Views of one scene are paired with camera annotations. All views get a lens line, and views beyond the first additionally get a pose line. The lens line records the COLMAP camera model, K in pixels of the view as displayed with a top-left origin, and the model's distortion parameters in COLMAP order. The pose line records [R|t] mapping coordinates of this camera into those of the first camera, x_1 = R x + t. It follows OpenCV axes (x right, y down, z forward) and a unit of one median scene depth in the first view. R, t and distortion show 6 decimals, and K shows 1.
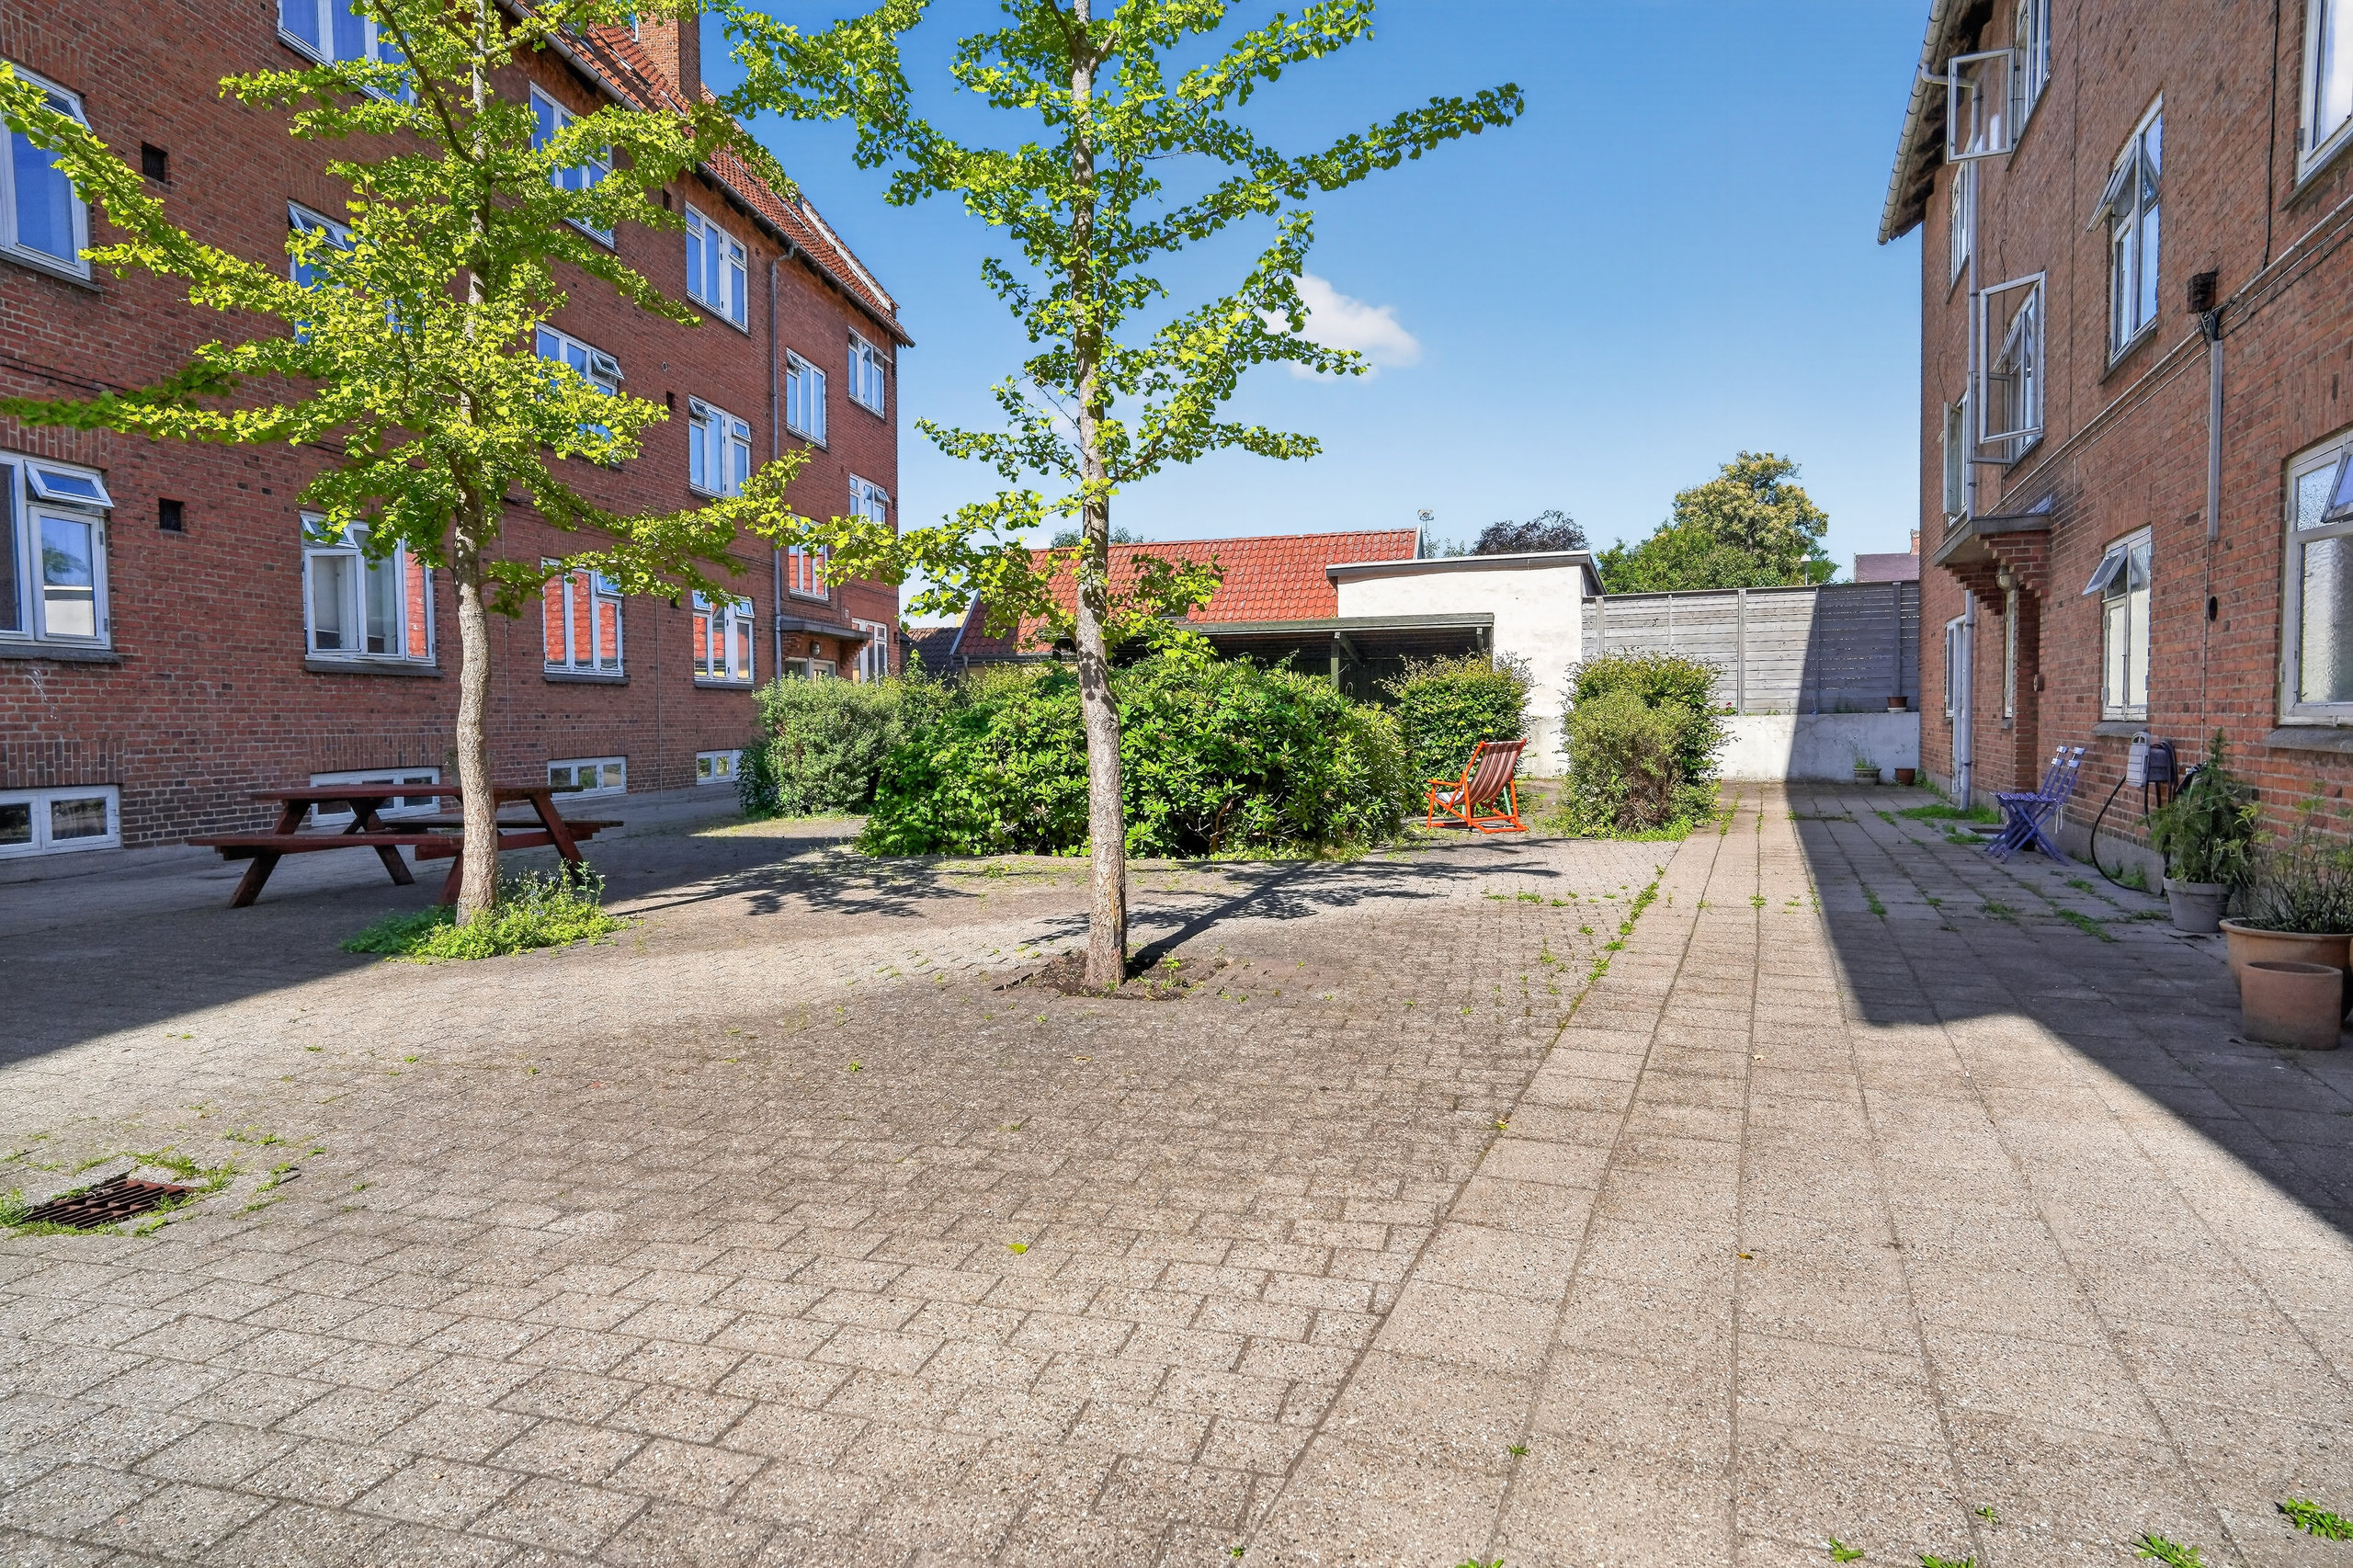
lens RADIAL K [[1307.5, 0, 1167.6], [0, 1307.5, 784.8], [0, 0, 1]] dist [-0.049280, 0.042034]
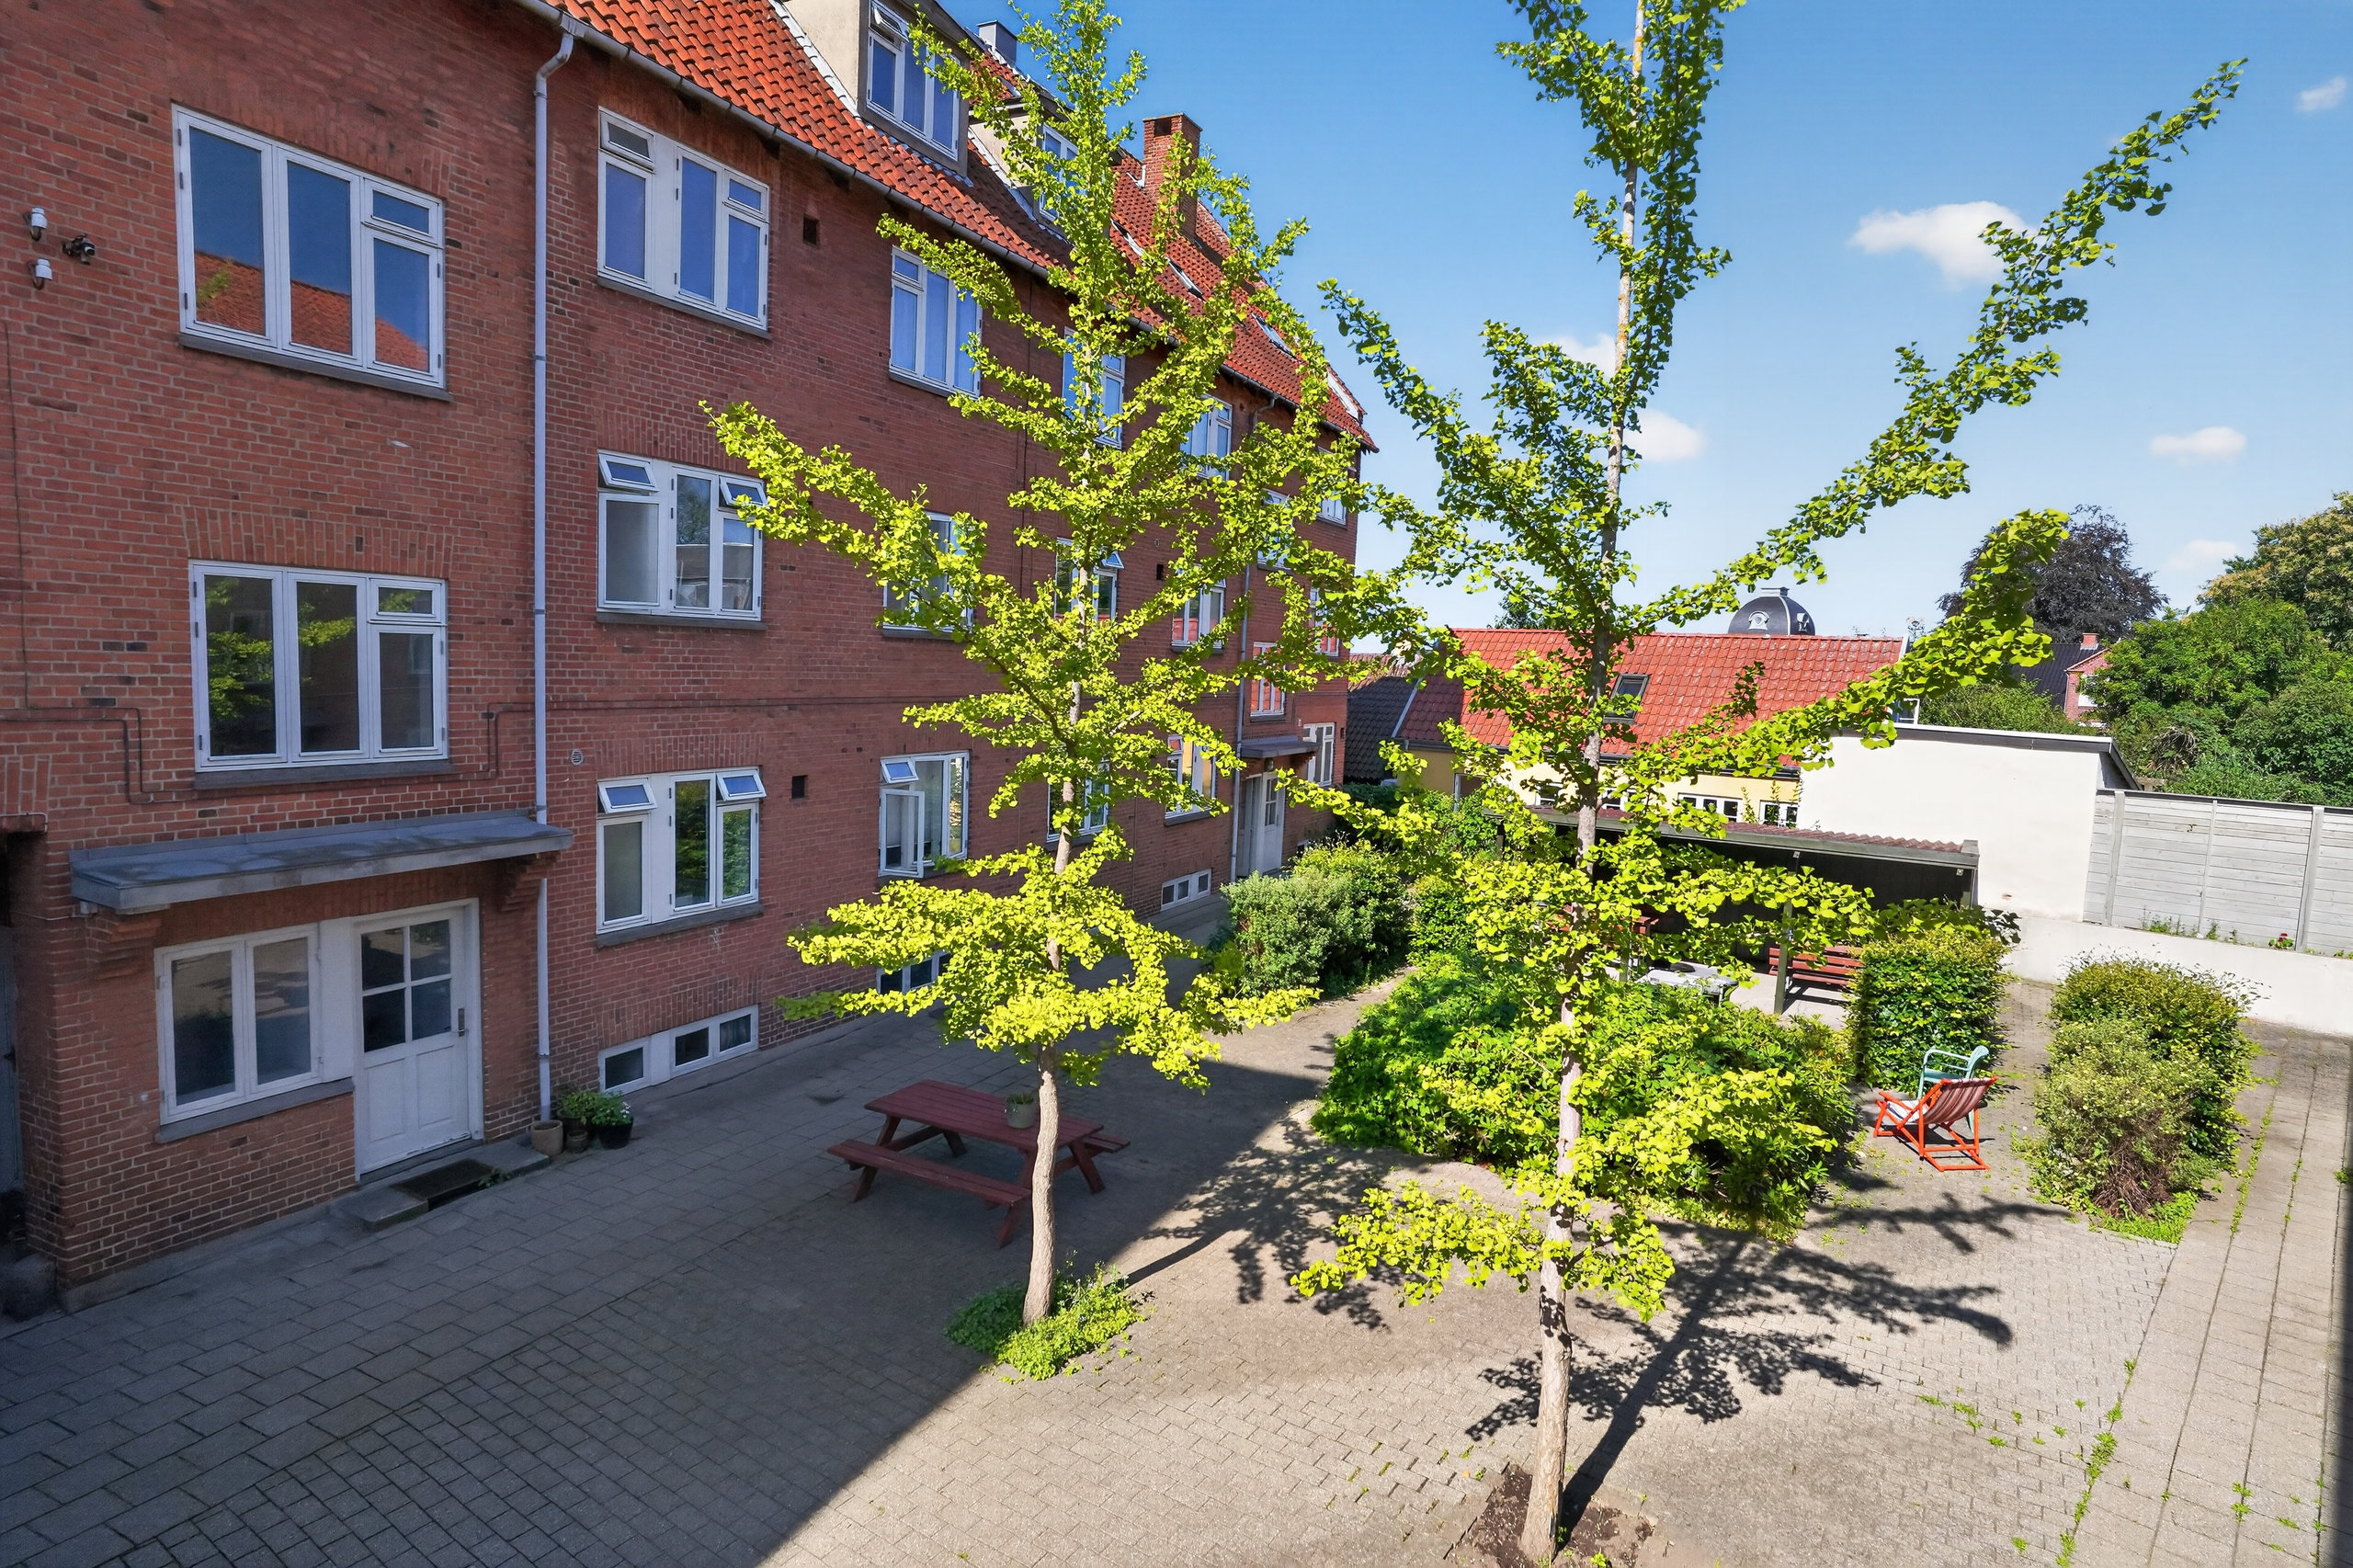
lens RADIAL K [[1307.5, 0, 1167.6], [0, 1307.5, 784.8], [0, 0, 1]] dist [-0.049280, 0.042034]
pose [[0.947502, 0.077293, -0.310267, -0.028485], [-0.061091, 0.996228, 0.061618, -0.286374], [0.313860, -0.039429, 0.948650, -0.094443]]
